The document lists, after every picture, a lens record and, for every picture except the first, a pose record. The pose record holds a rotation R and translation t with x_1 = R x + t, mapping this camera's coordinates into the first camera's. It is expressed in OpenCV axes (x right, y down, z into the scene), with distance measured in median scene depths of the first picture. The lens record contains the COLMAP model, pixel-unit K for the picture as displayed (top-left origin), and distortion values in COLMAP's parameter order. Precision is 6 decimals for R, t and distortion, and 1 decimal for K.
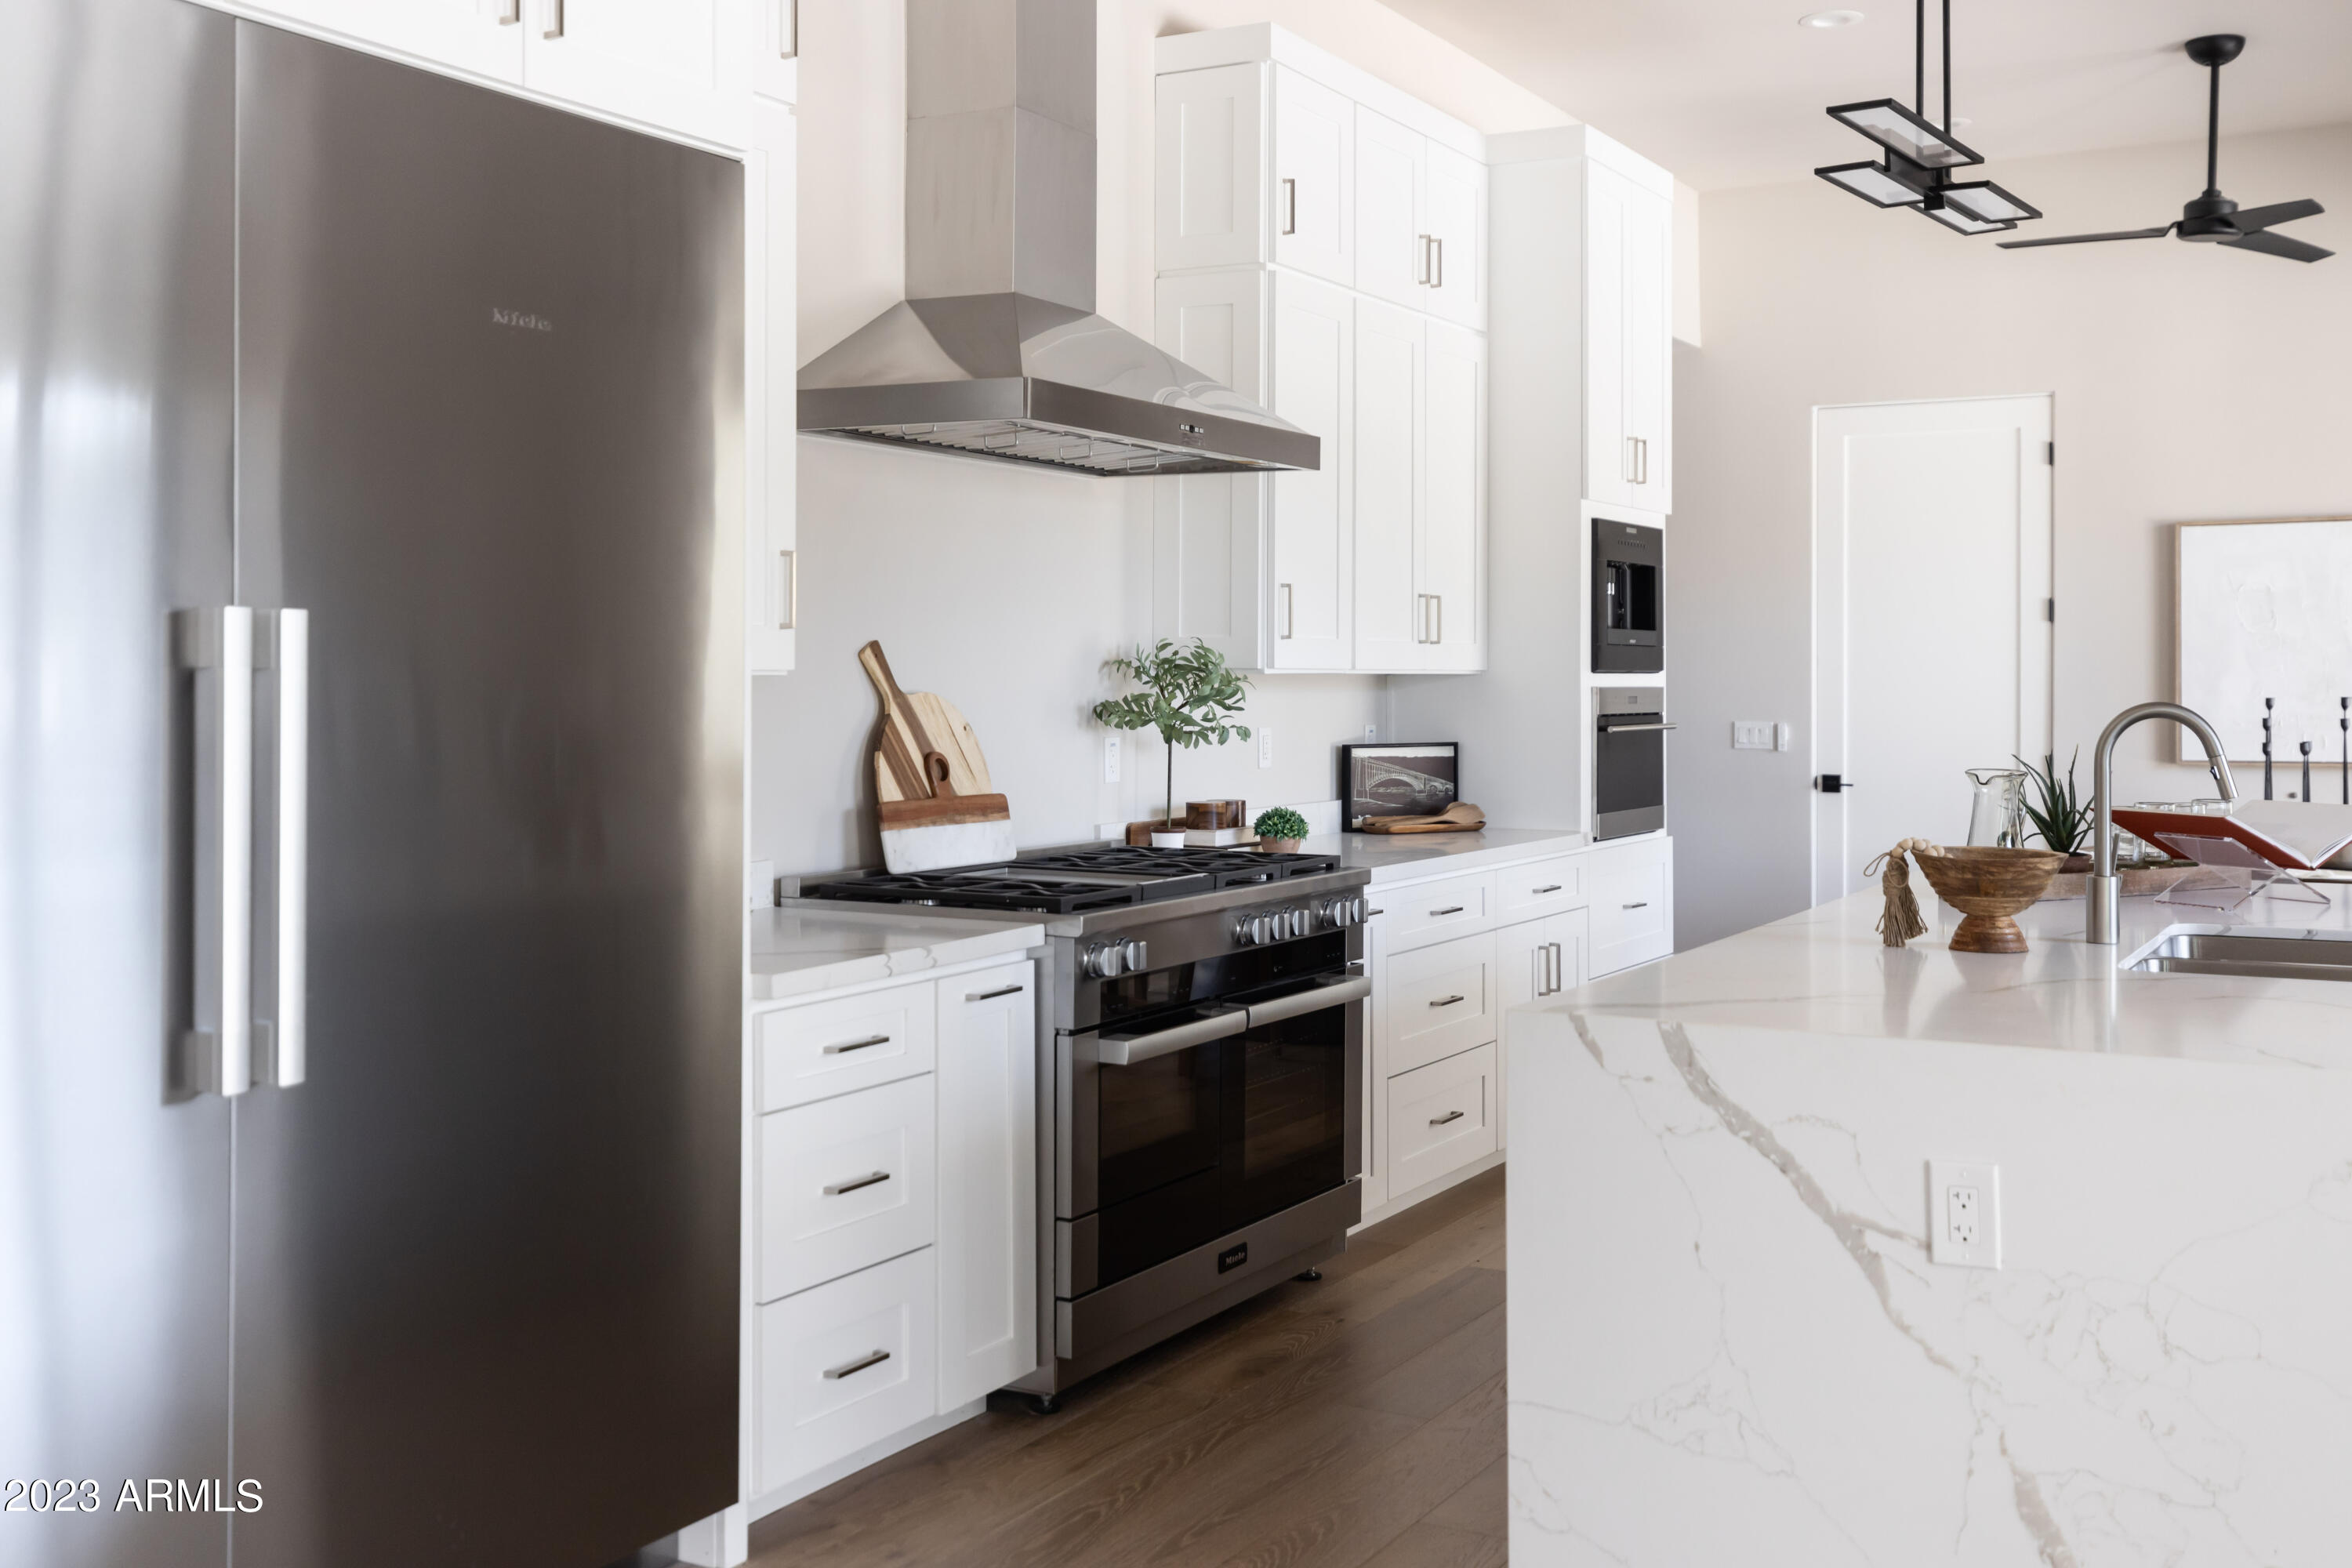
lens RADIAL K [[2384.2, 0, 1178.4], [0, 2384.2, 674.7], [0, 0, 1]] dist [-0.000980, 0.010612]
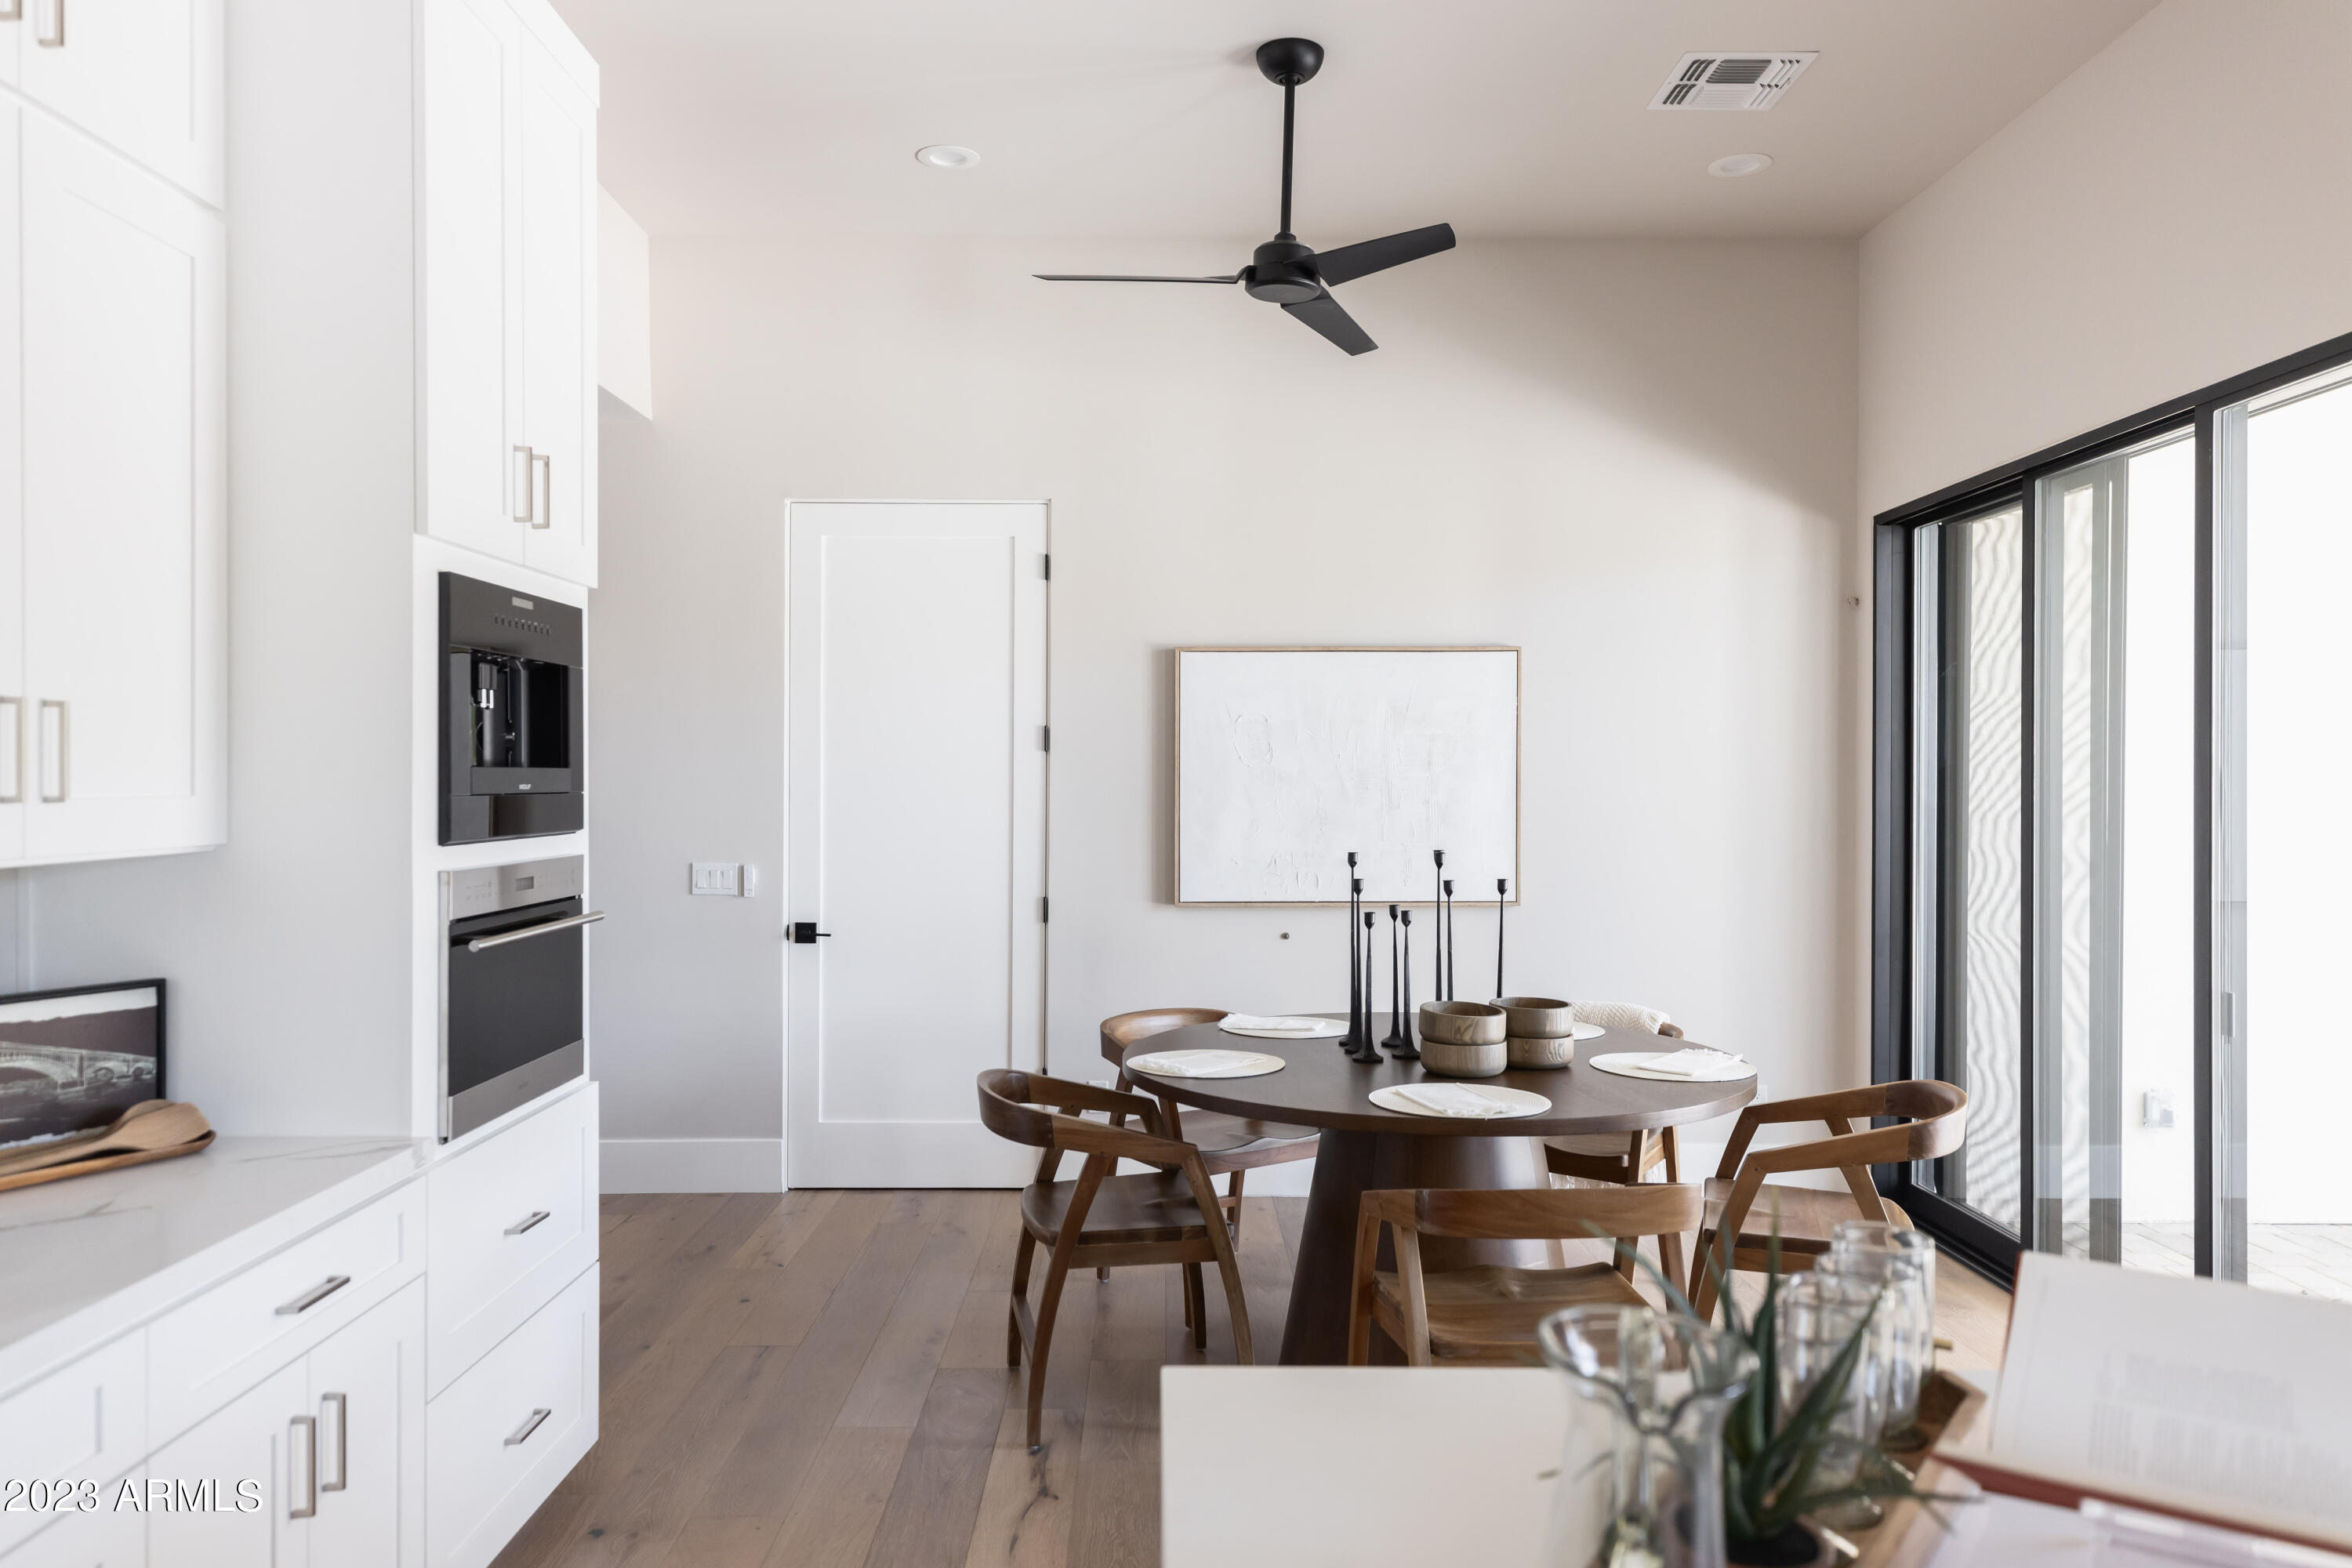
lens RADIAL K [[1618.7, 0, 1176.0], [0, 1618.7, 784.0], [0, 0, 1]] dist [0.024042, -0.003443]
pose [[0.867188, 0.000206, 0.497980, 0.133123], [-0.004258, 0.999966, 0.007002, -0.018930], [-0.497962, -0.008192, 0.867160, 0.580696]]
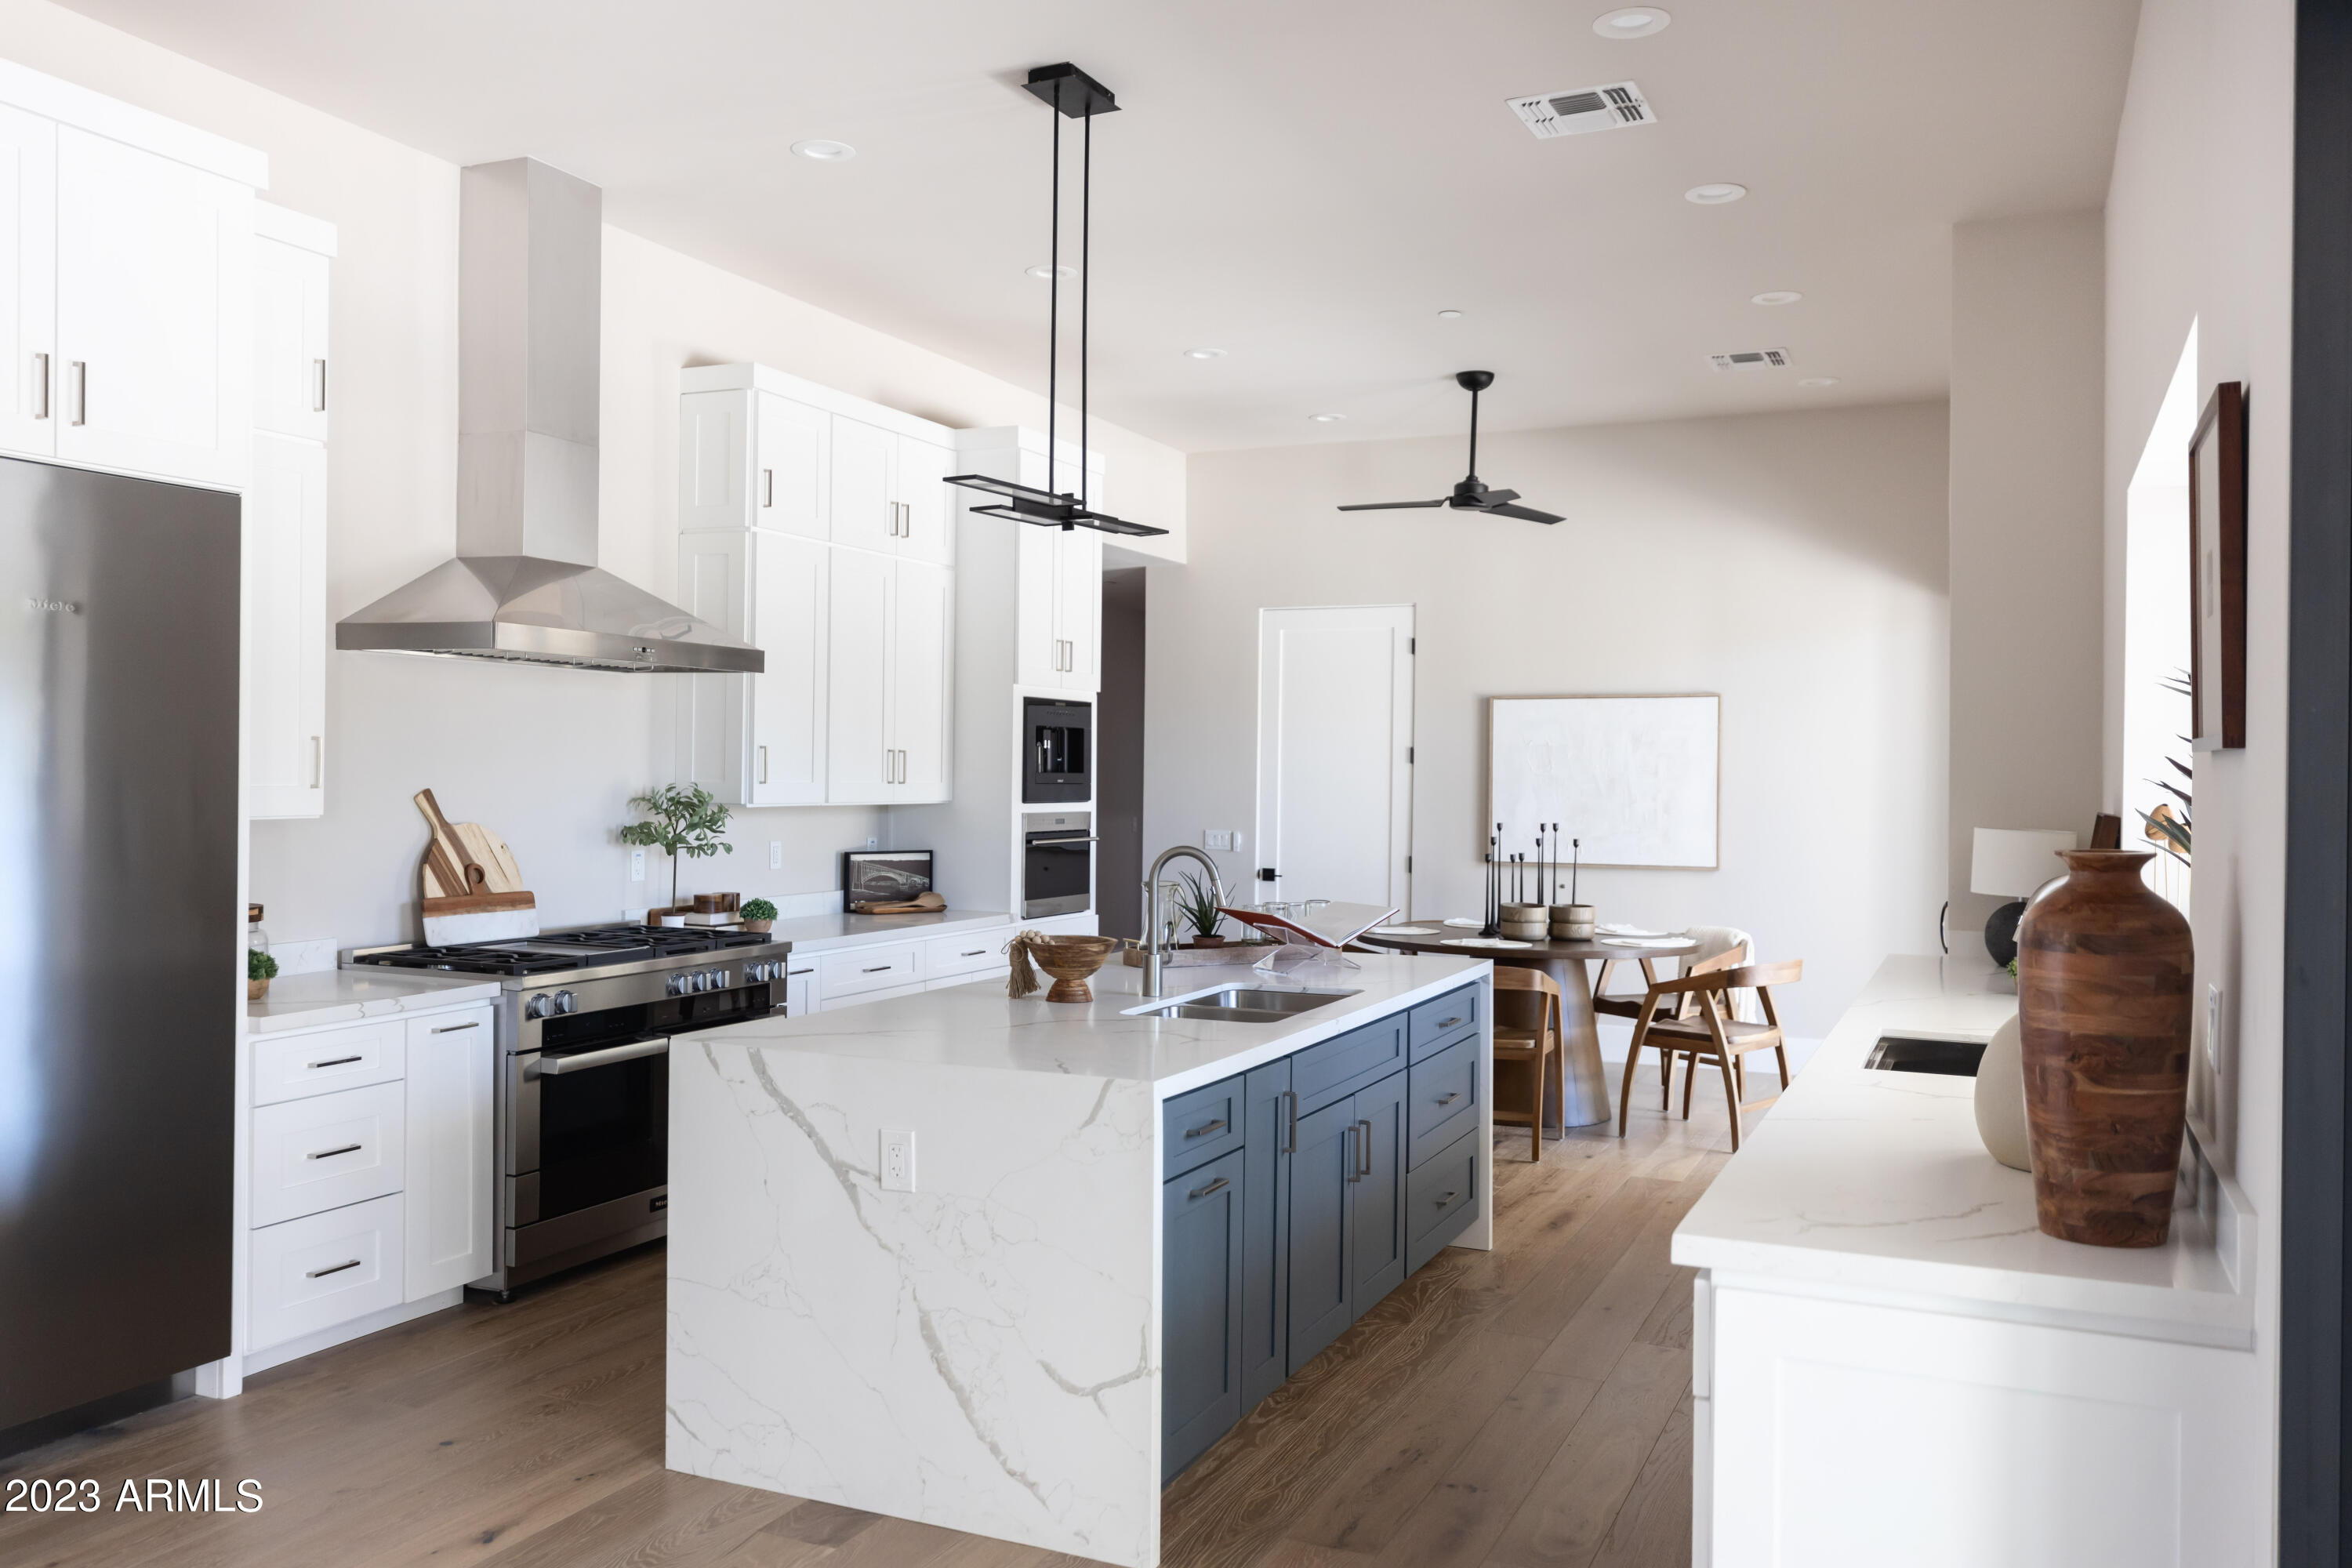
lens RADIAL K [[1862.3, 0, 1176.0], [0, 1862.3, 784.0], [0, 0, 1]] dist [-0.004194, -0.005416]
pose [[0.995790, 0.010251, 0.091092, 0.163184], [-0.010955, 0.999914, 0.007226, -0.021723], [-0.091010, -0.008194, 0.995816, -0.136511]]
